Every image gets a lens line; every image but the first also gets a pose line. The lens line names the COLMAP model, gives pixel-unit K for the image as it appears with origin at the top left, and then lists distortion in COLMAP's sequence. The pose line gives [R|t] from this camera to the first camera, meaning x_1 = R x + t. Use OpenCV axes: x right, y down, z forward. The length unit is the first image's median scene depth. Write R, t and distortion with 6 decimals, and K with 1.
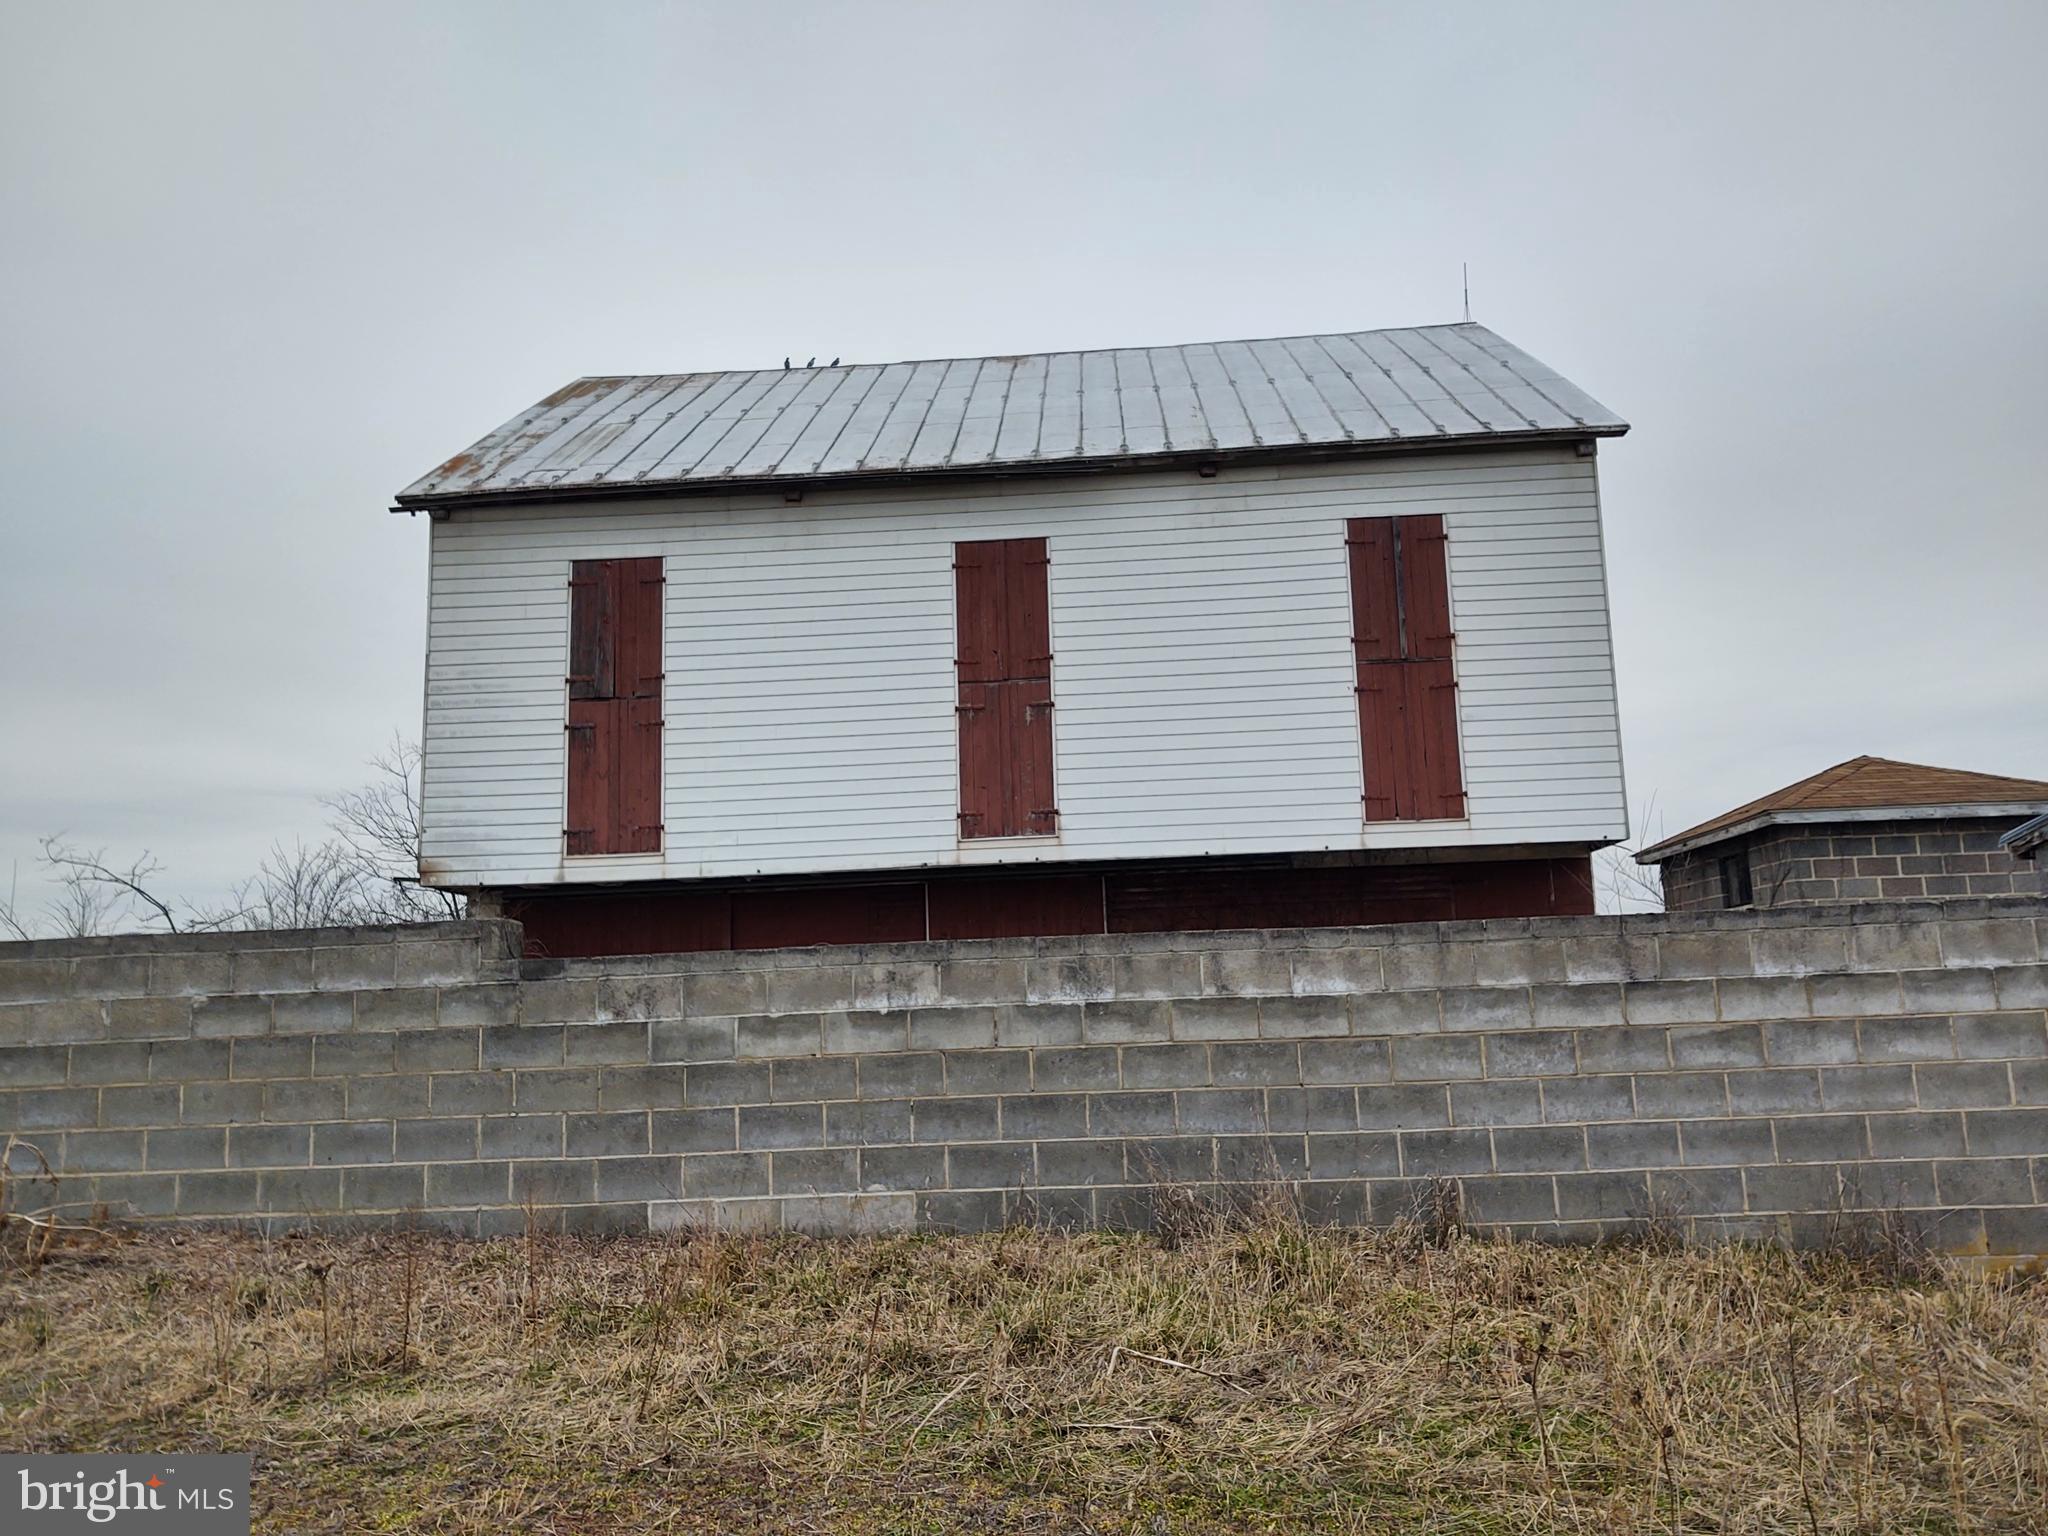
lens RADIAL K [[1579.2, 0, 1028.4], [0, 1579.2, 763.0], [0, 0, 1]] dist [0.025999, -0.039435]
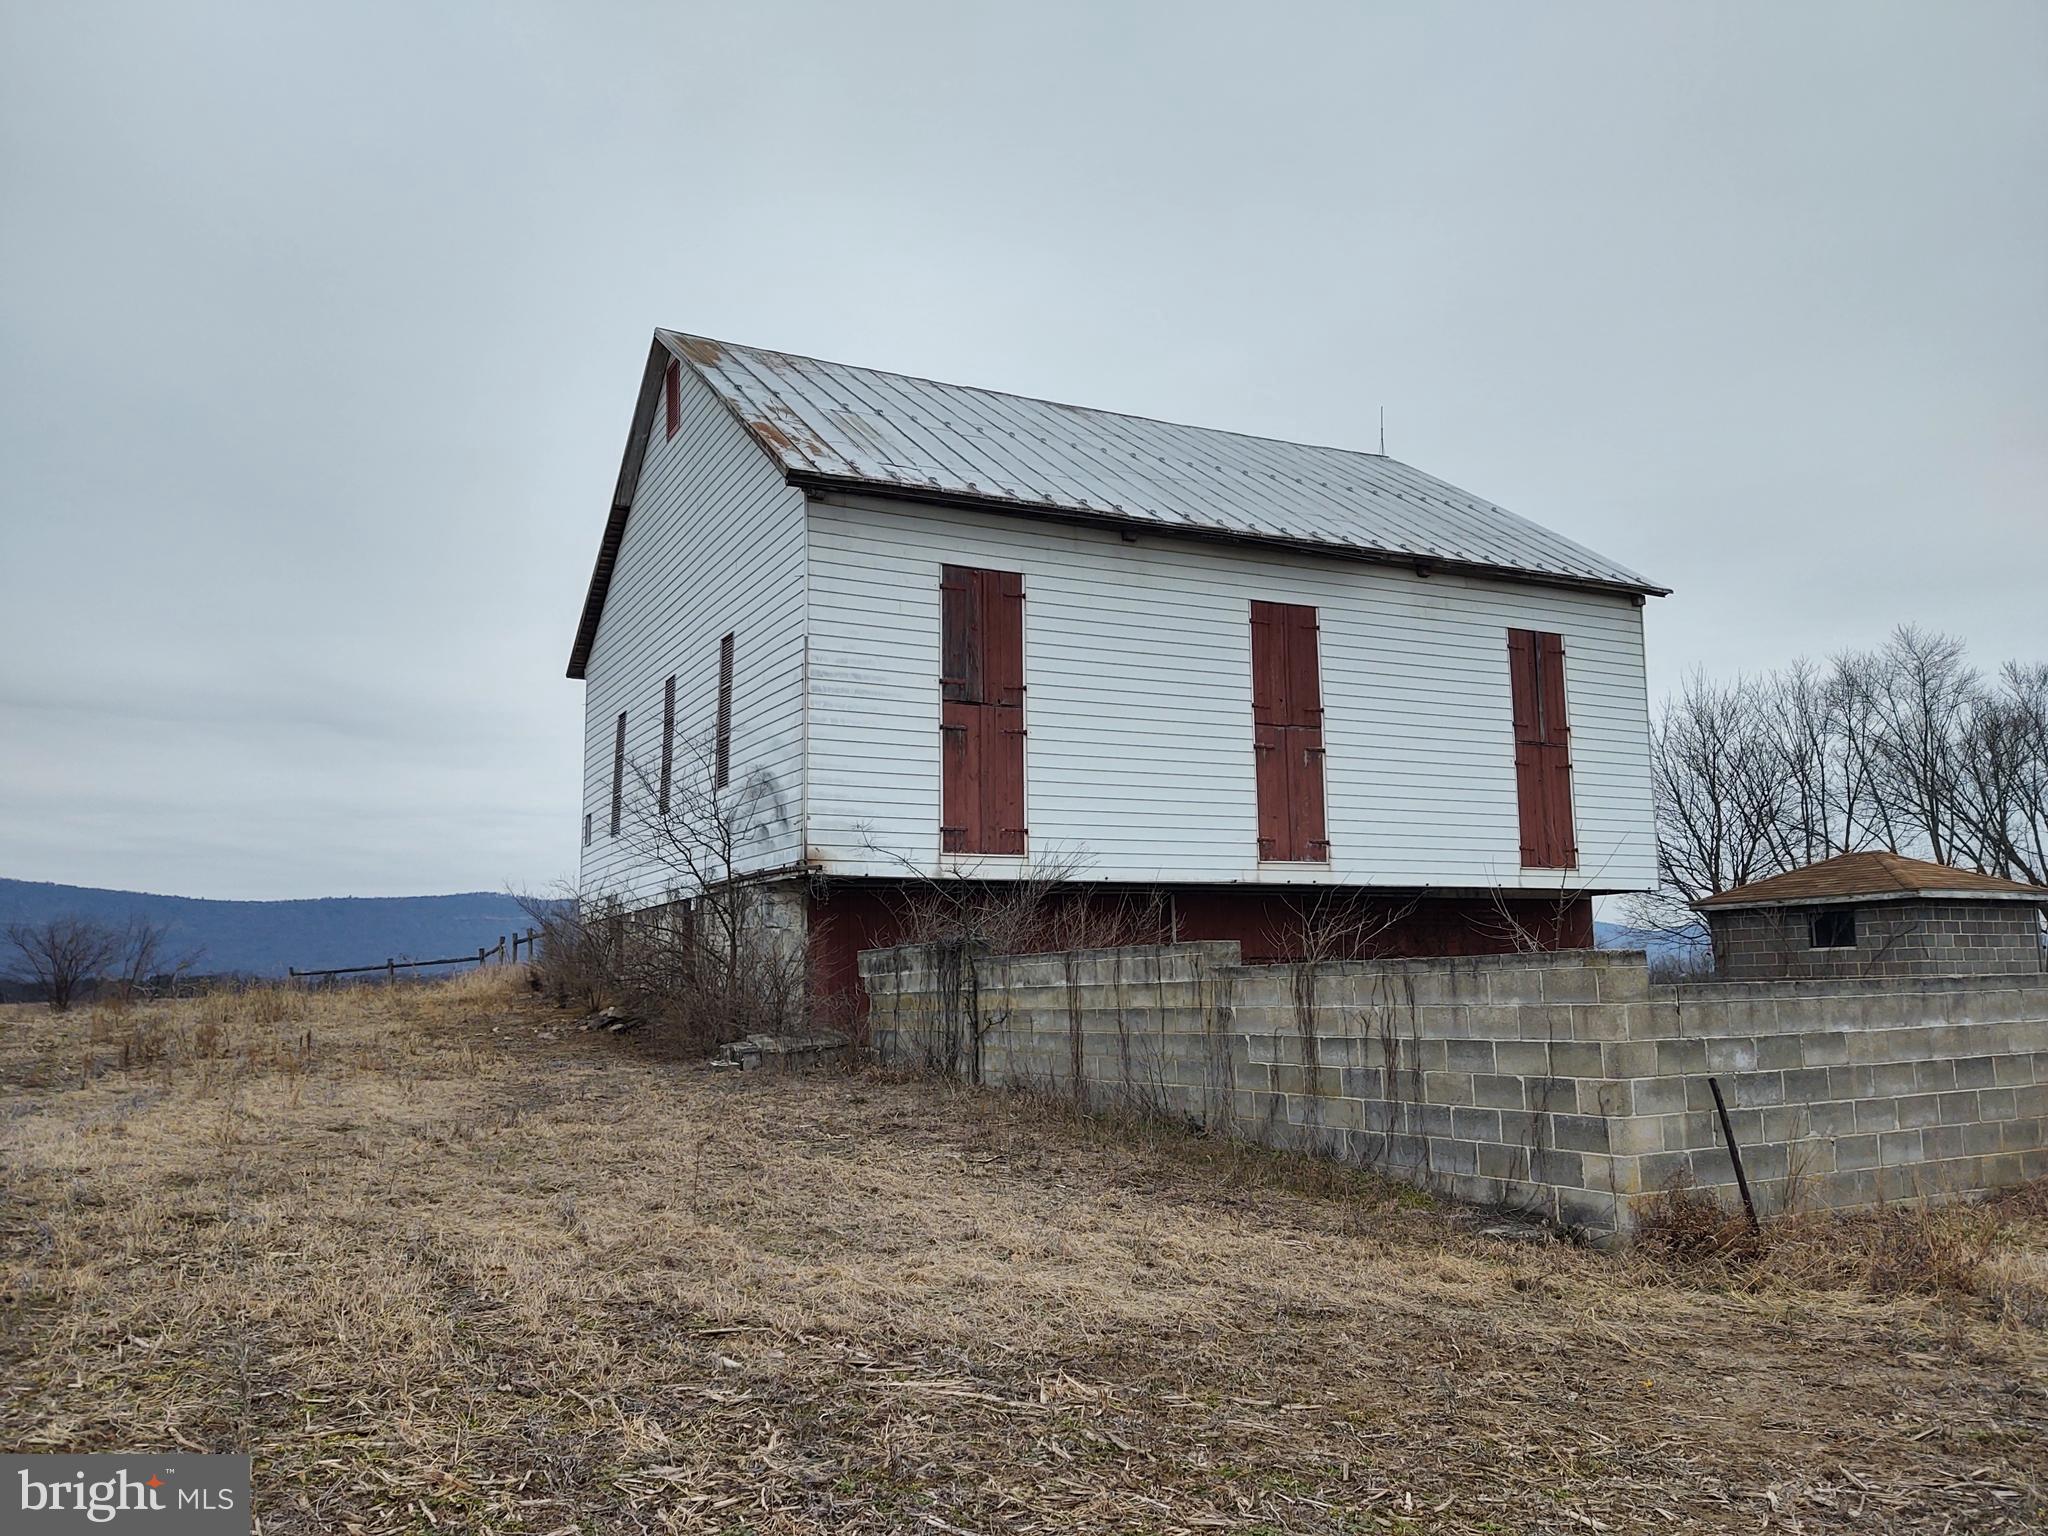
lens RADIAL K [[1579.2, 0, 1140.6], [0, 1579.2, 775.0], [0, 0, 1]] dist [0.025999, -0.039435]
pose [[0.854199, 0.090194, 0.512063, -0.698811], [-0.084723, 0.995822, -0.034072, 0.032166], [-0.512996, -0.014279, 0.858272, 0.059461]]
